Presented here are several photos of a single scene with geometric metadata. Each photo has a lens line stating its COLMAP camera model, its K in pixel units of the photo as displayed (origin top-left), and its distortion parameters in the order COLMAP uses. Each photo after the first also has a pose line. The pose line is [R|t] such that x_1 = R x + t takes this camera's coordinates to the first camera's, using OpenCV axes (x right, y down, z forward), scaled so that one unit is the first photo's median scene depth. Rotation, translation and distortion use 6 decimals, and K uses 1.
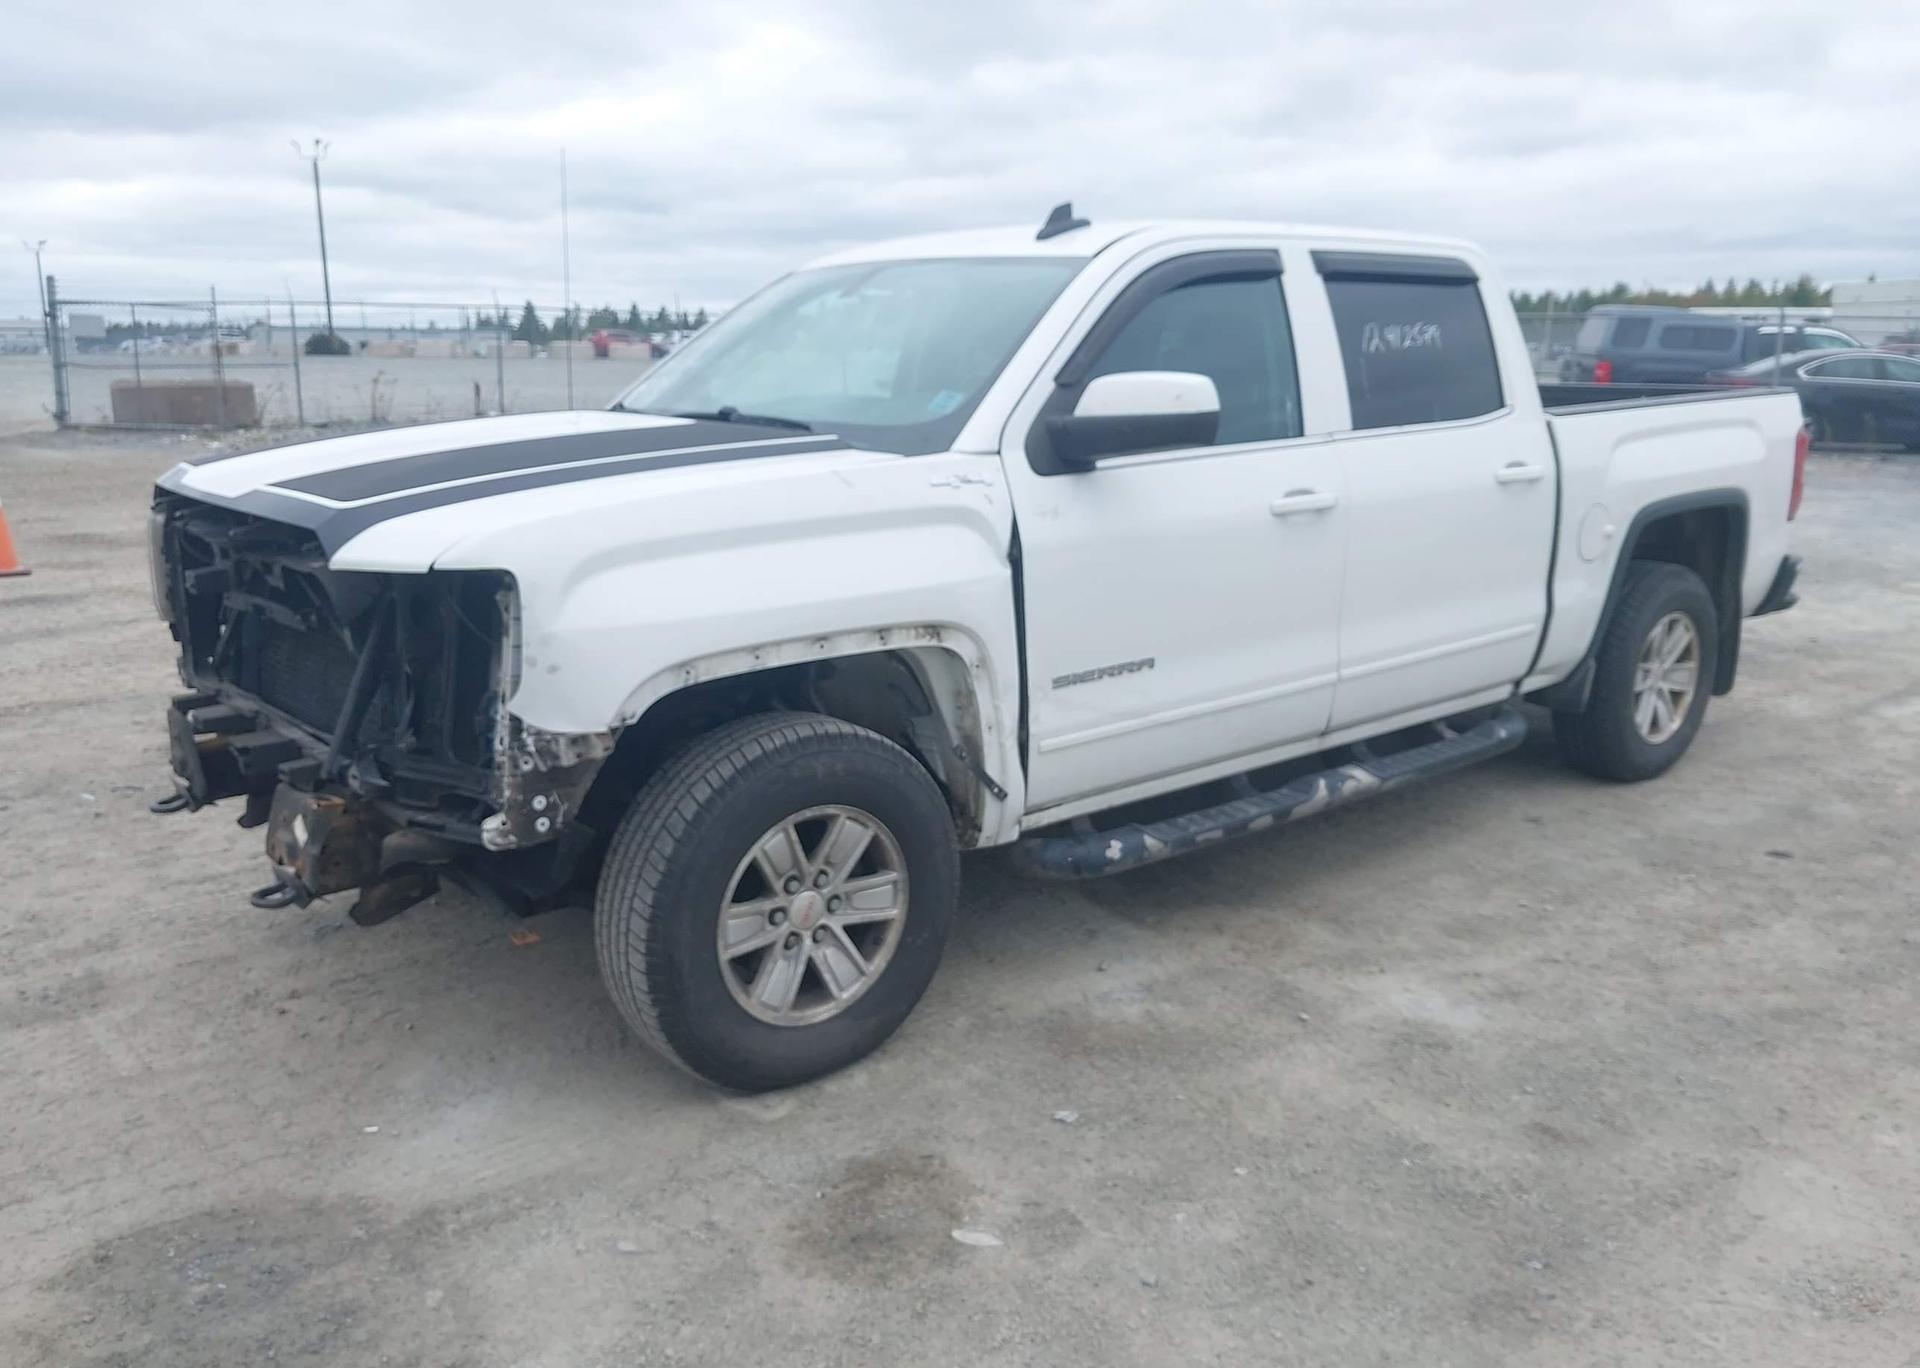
lens RADIAL K [[1494.1, 0, 949.7], [0, 1494.1, 709.6], [0, 0, 1]] dist [0.083901, -0.133584]
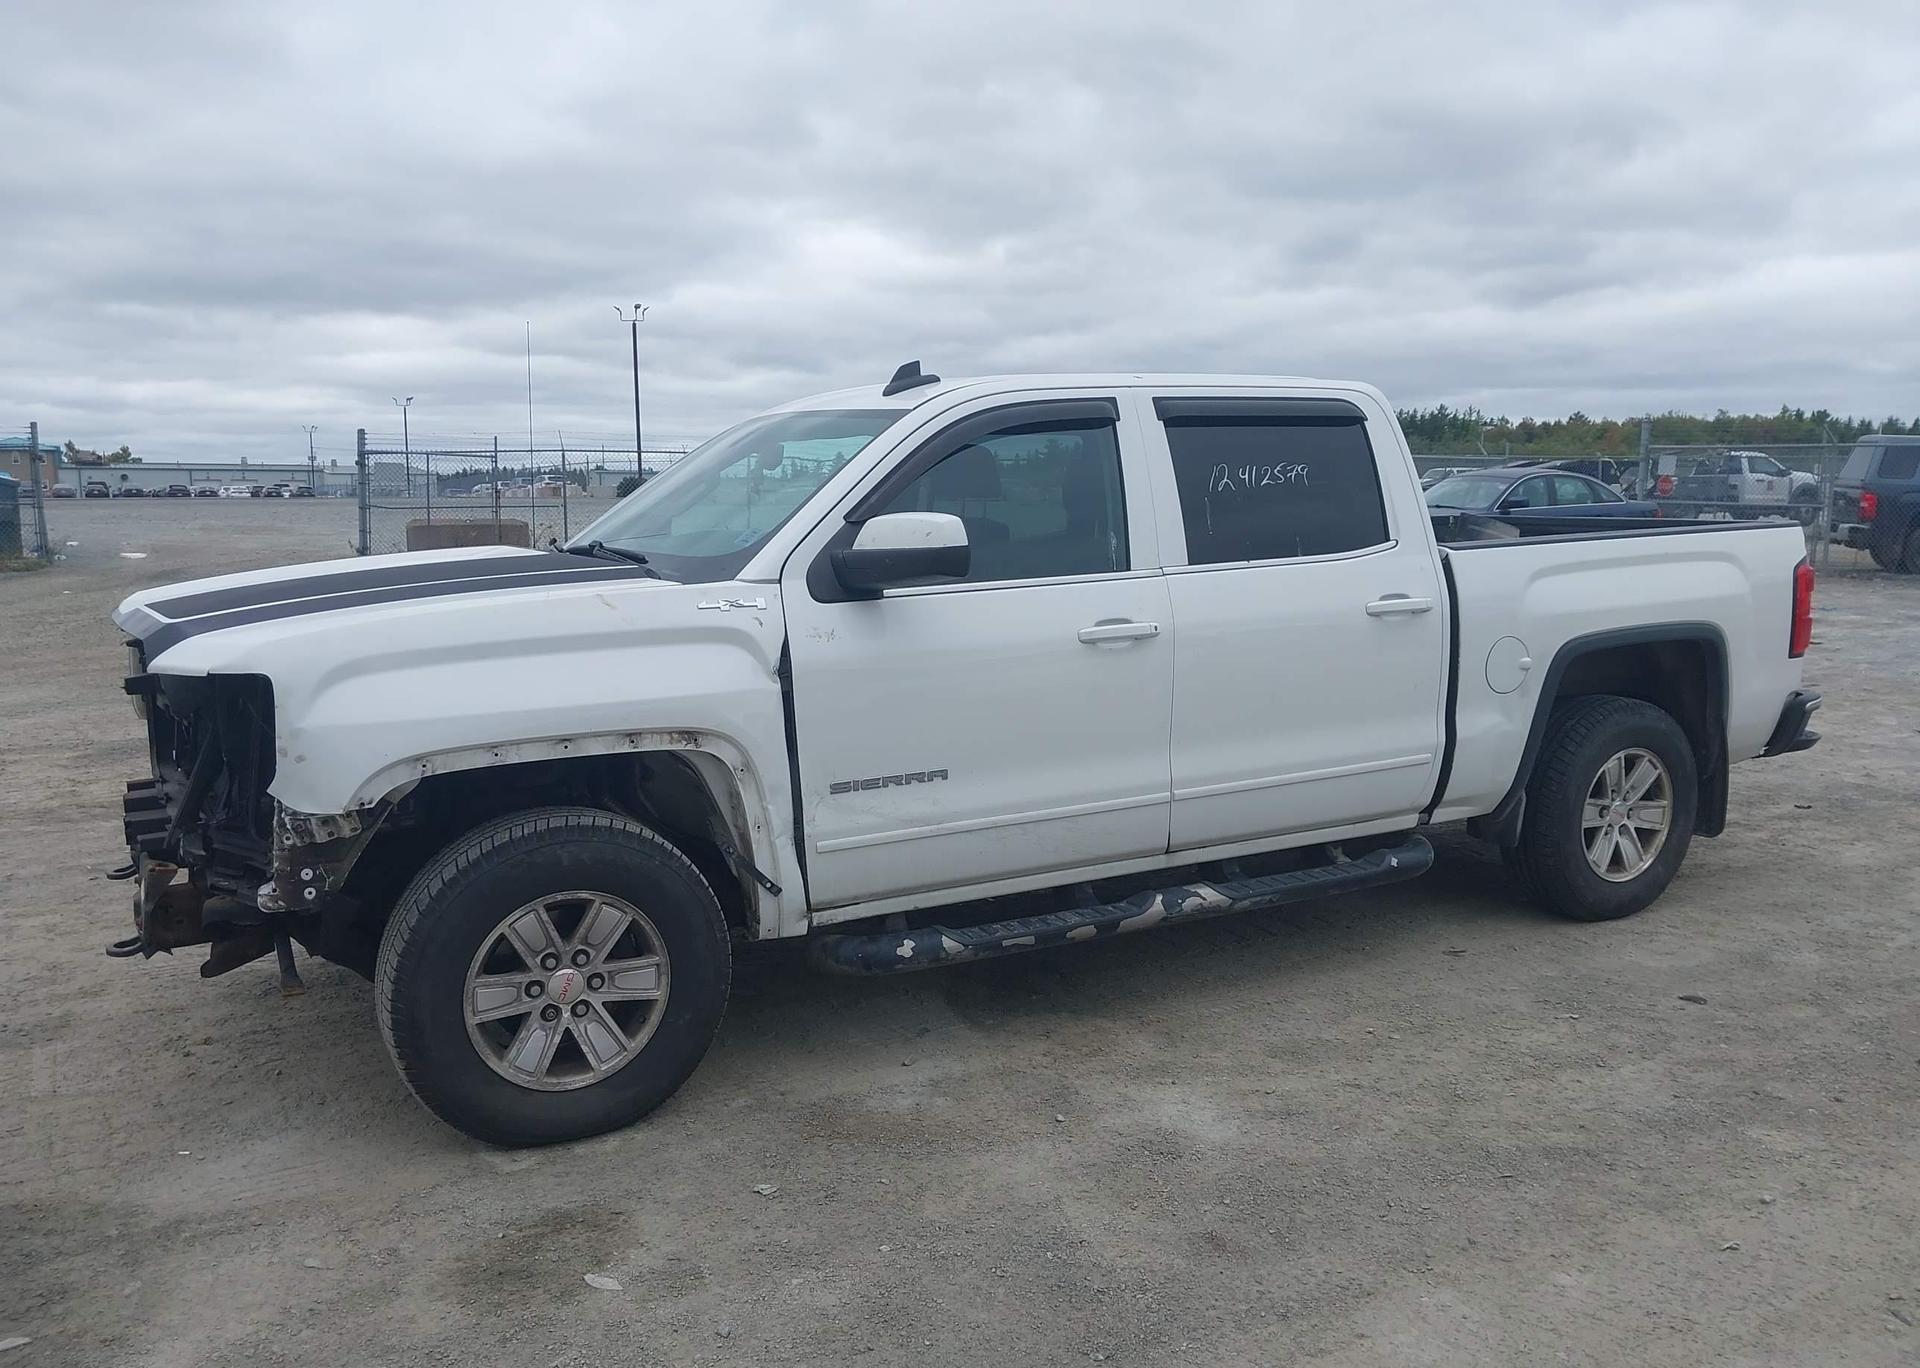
lens RADIAL K [[1485.5, 0, 960.0], [0, 1485.5, 684.0], [0, 0, 1]] dist [0.118731, -0.240142]
pose [[0.983199, 0.016014, -0.181831, 0.345579], [-0.034712, 0.994370, -0.100120, 0.011302], [0.179204, 0.104750, 0.978220, -0.054291]]
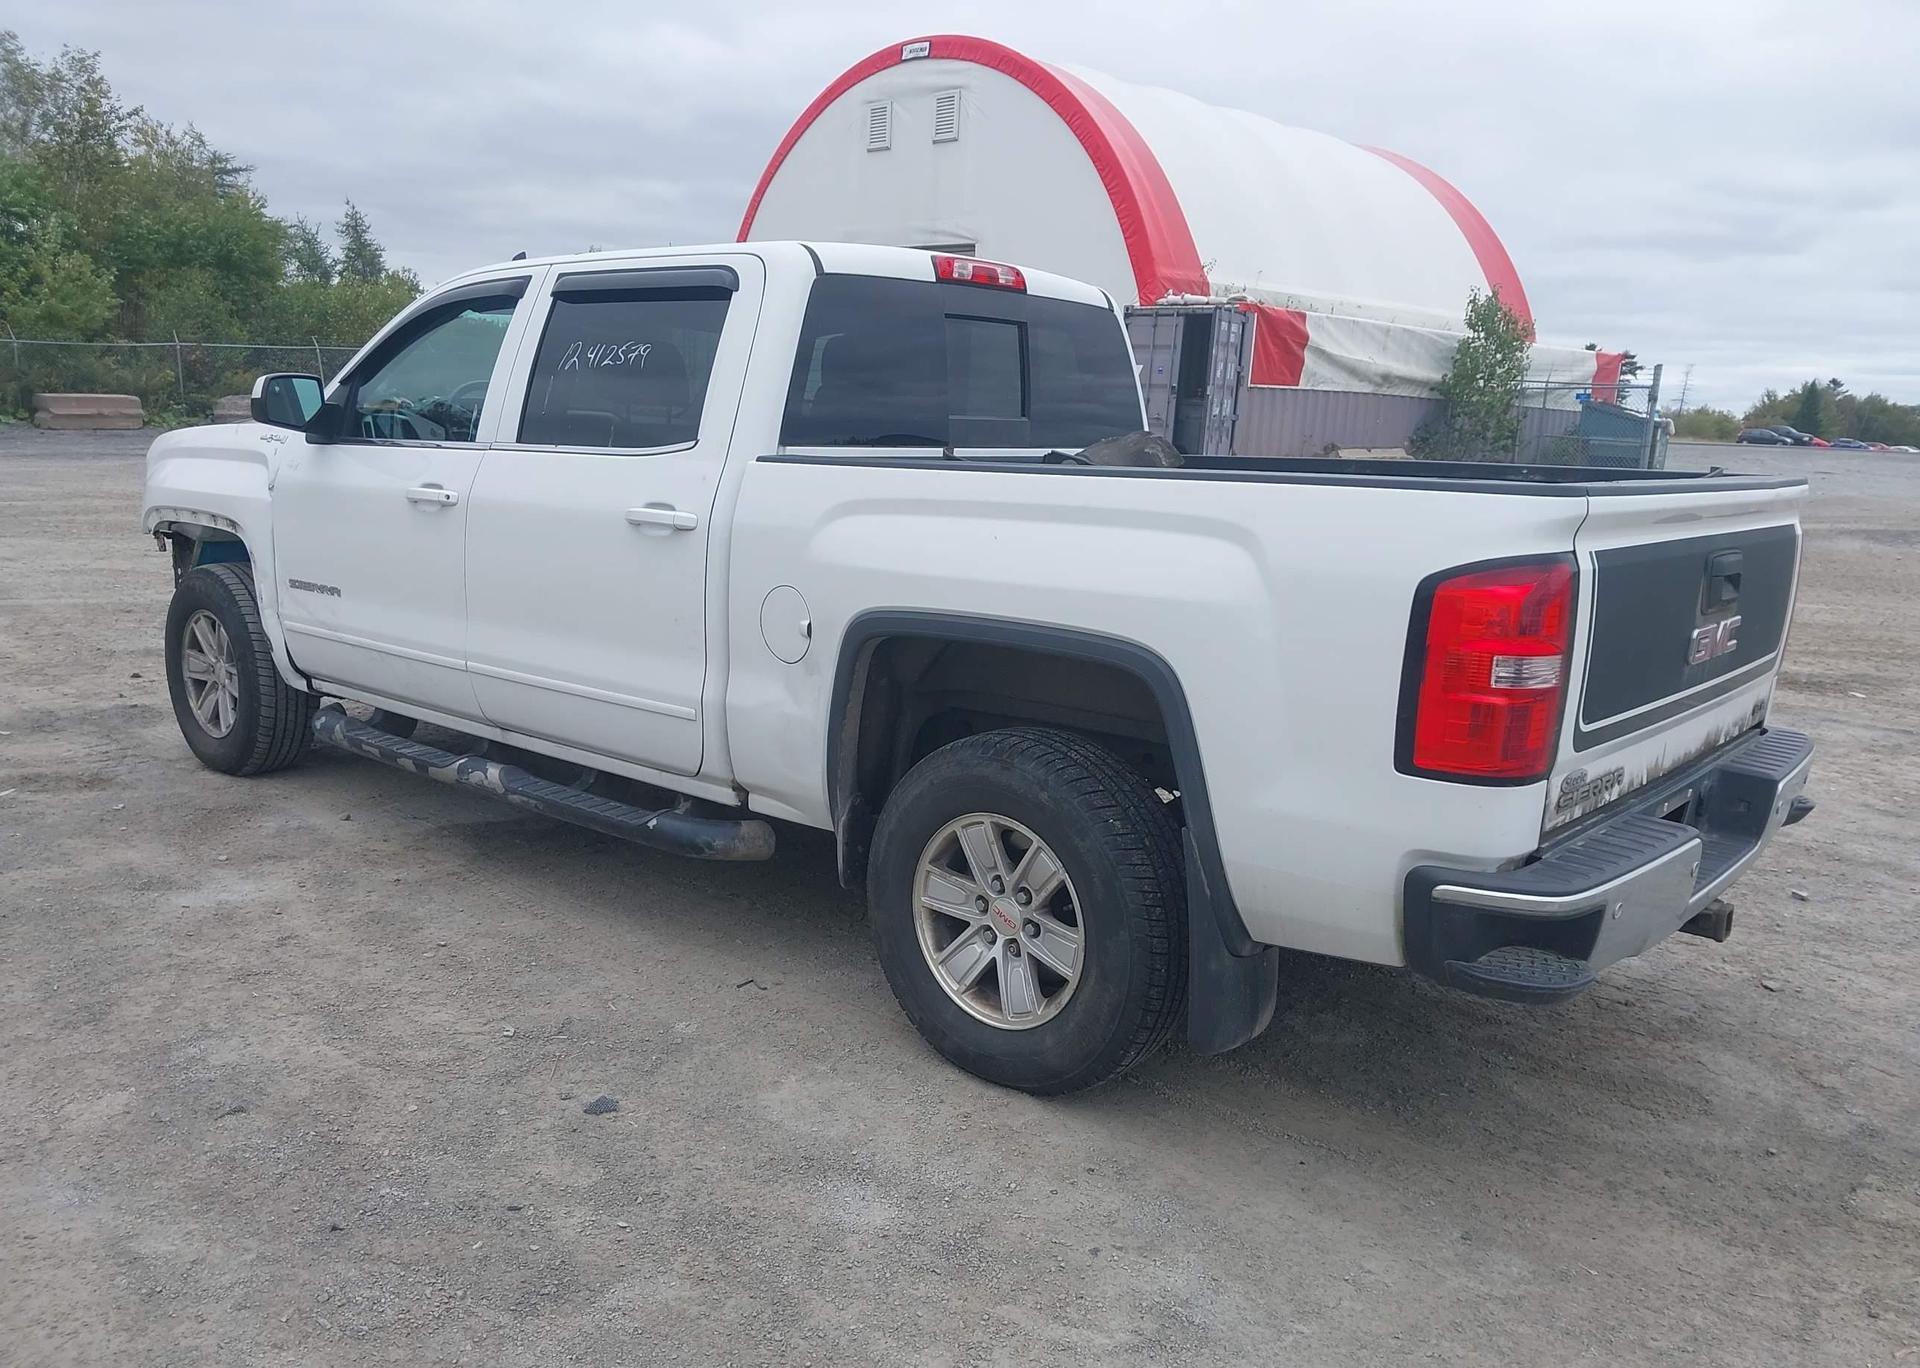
lens RADIAL K [[1526.7, 0, 956.7], [0, 1526.7, 692.9], [0, 0, 1]] dist [0.056976, -0.085716]
pose [[0.169073, 0.186217, -0.967852, 1.594141], [-0.269902, 0.953199, 0.136249, -0.284999], [0.947928, 0.238190, 0.211421, 1.275102]]
